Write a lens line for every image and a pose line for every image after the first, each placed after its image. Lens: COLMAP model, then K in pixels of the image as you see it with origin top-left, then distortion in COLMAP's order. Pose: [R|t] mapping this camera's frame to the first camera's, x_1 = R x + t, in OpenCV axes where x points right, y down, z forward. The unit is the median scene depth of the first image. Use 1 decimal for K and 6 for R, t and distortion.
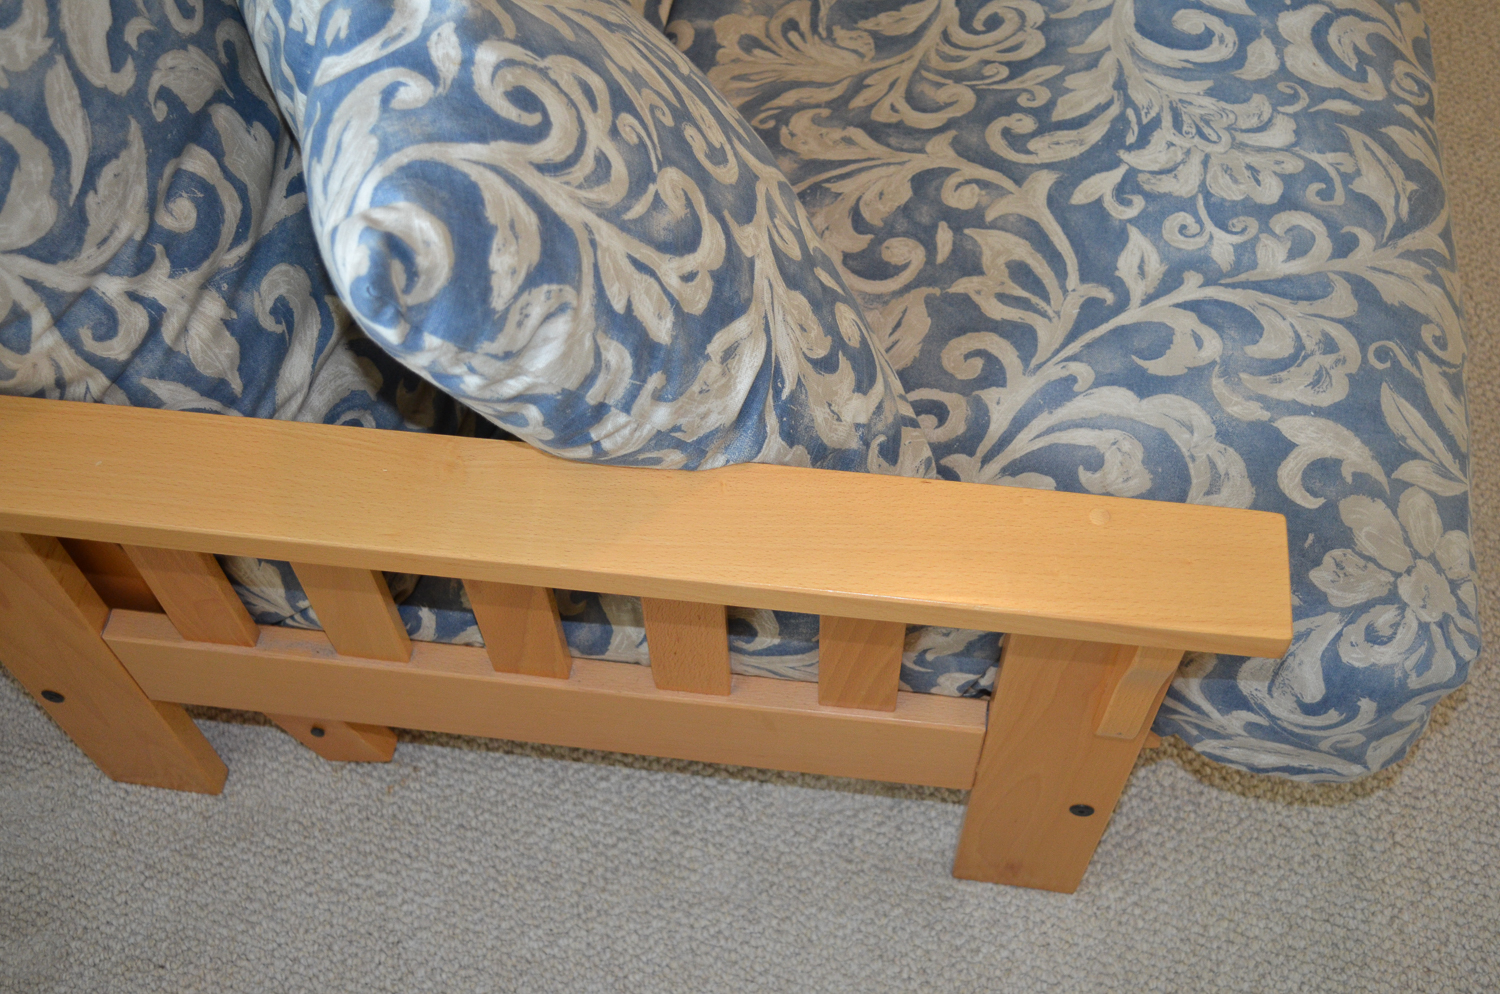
lens RADIAL K [[1607.2, 0, 750.0], [0, 1607.2, 497.0], [0, 0, 1]] dist [-0.065709, 0.002067]
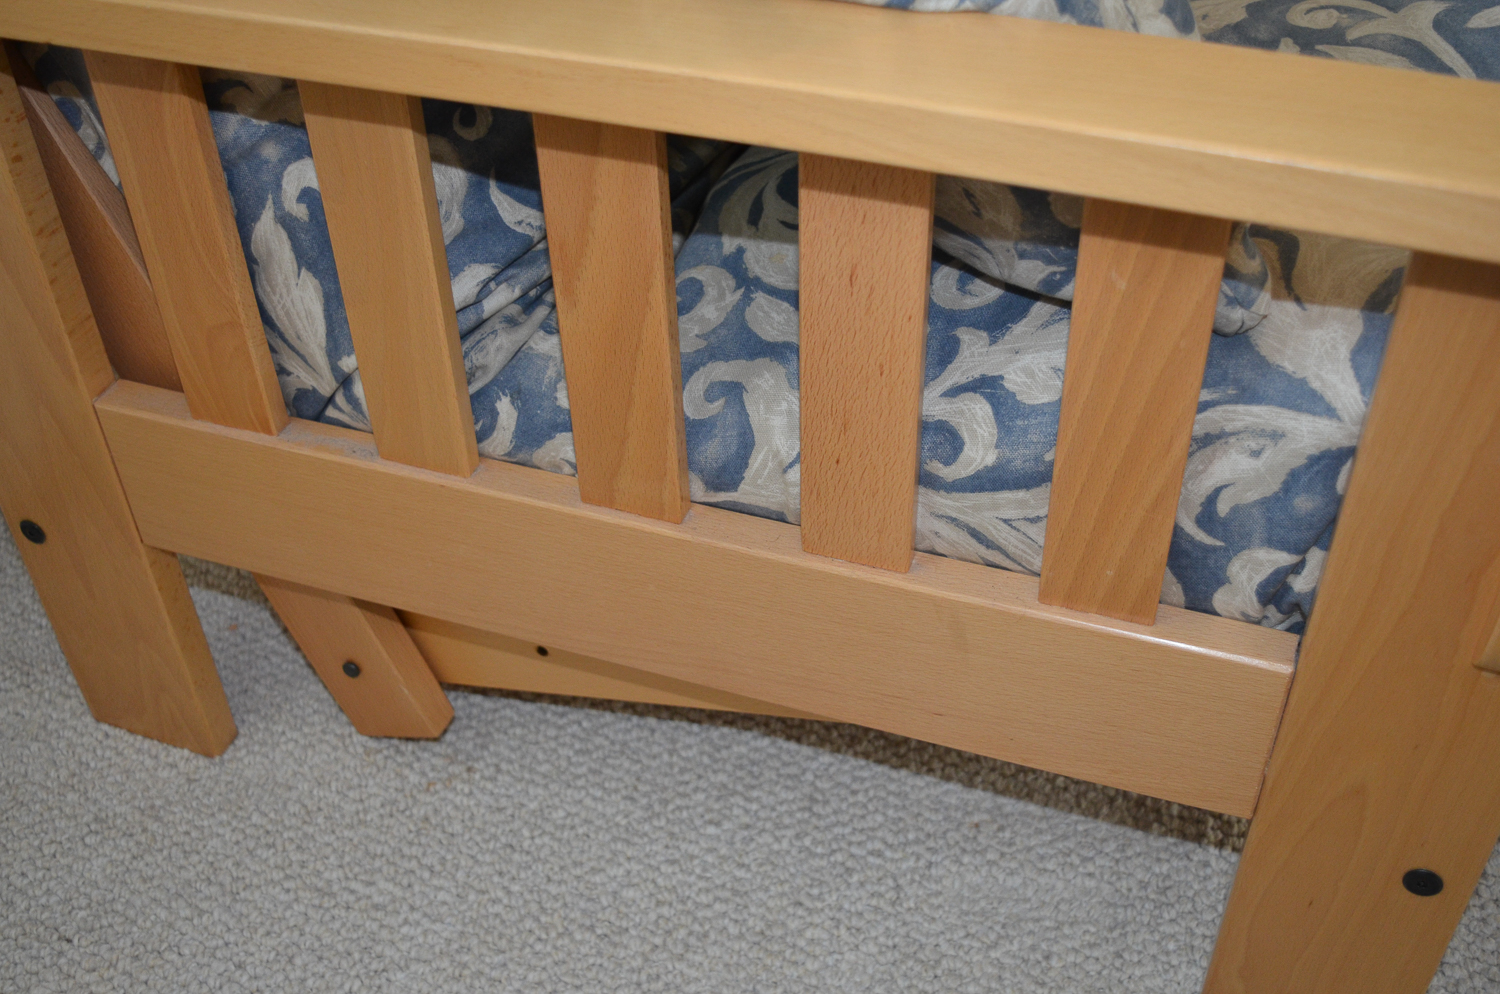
lens RADIAL K [[1607.2, 0, 750.0], [0, 1607.2, 497.0], [0, 0, 1]] dist [-0.065709, 0.002067]
pose [[0.975847, 0.141208, -0.166683, 0.025388], [-0.182826, 0.945534, -0.269332, 0.236908], [0.119573, 0.293301, 0.948513, 0.284190]]
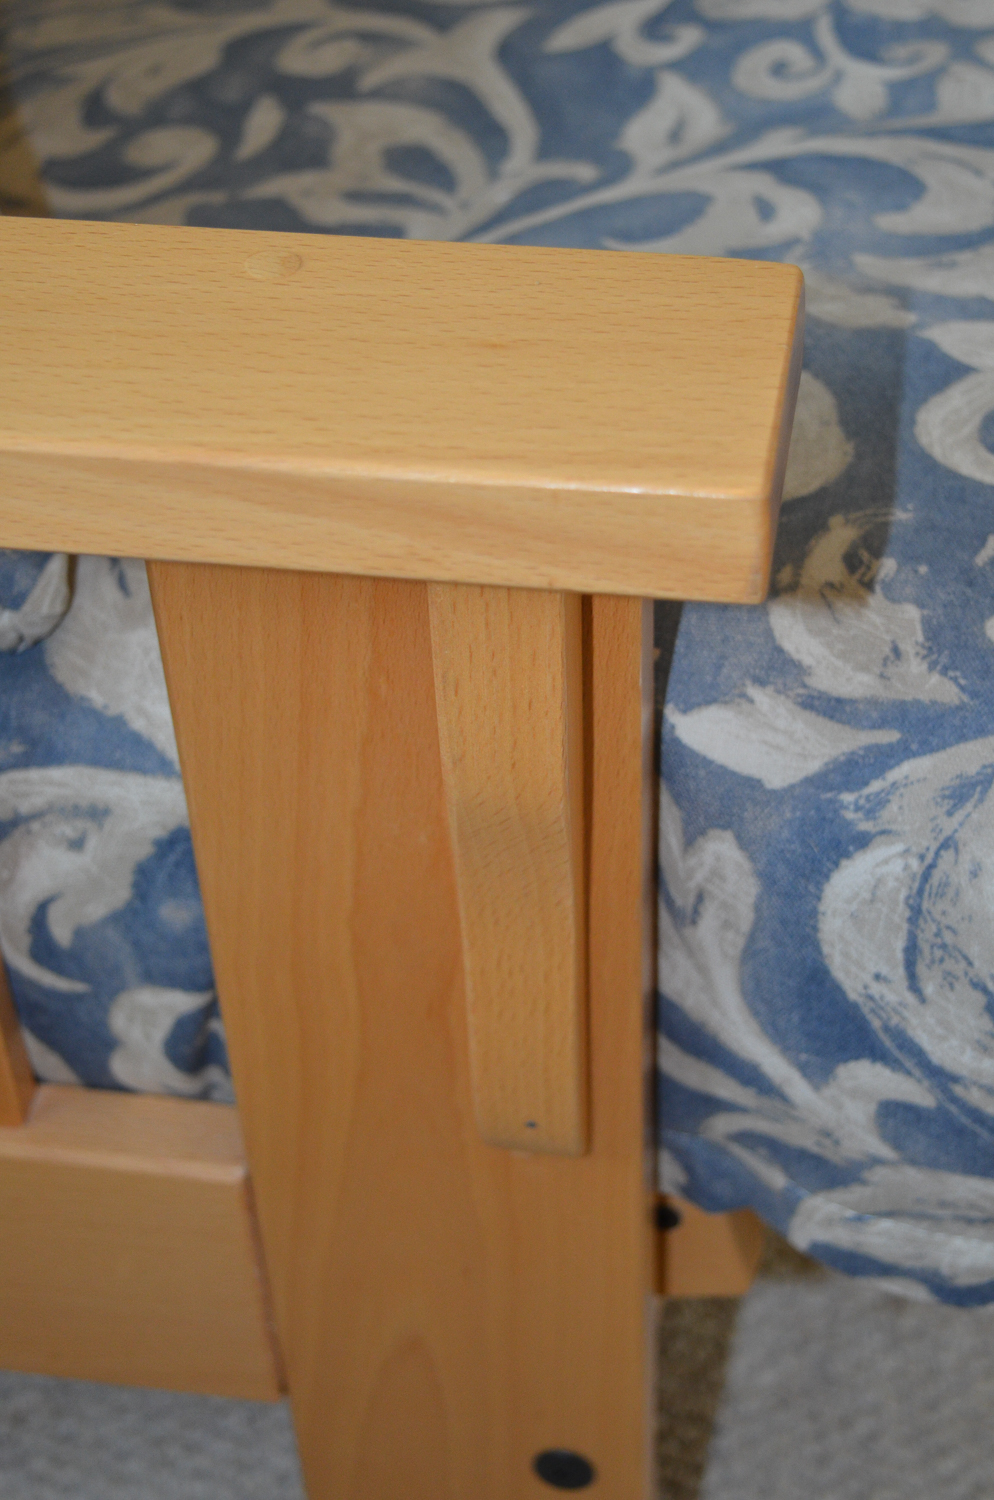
lens RADIAL K [[2490.7, 0, 497.0], [0, 2490.7, 750.0], [0, 0, 1]] dist [0.004405, -0.022680]
pose [[0.998751, 0.017506, -0.046805, 0.190402], [-0.029836, 0.960260, -0.277508, 0.172532], [0.040087, 0.278558, 0.959583, 0.322196]]
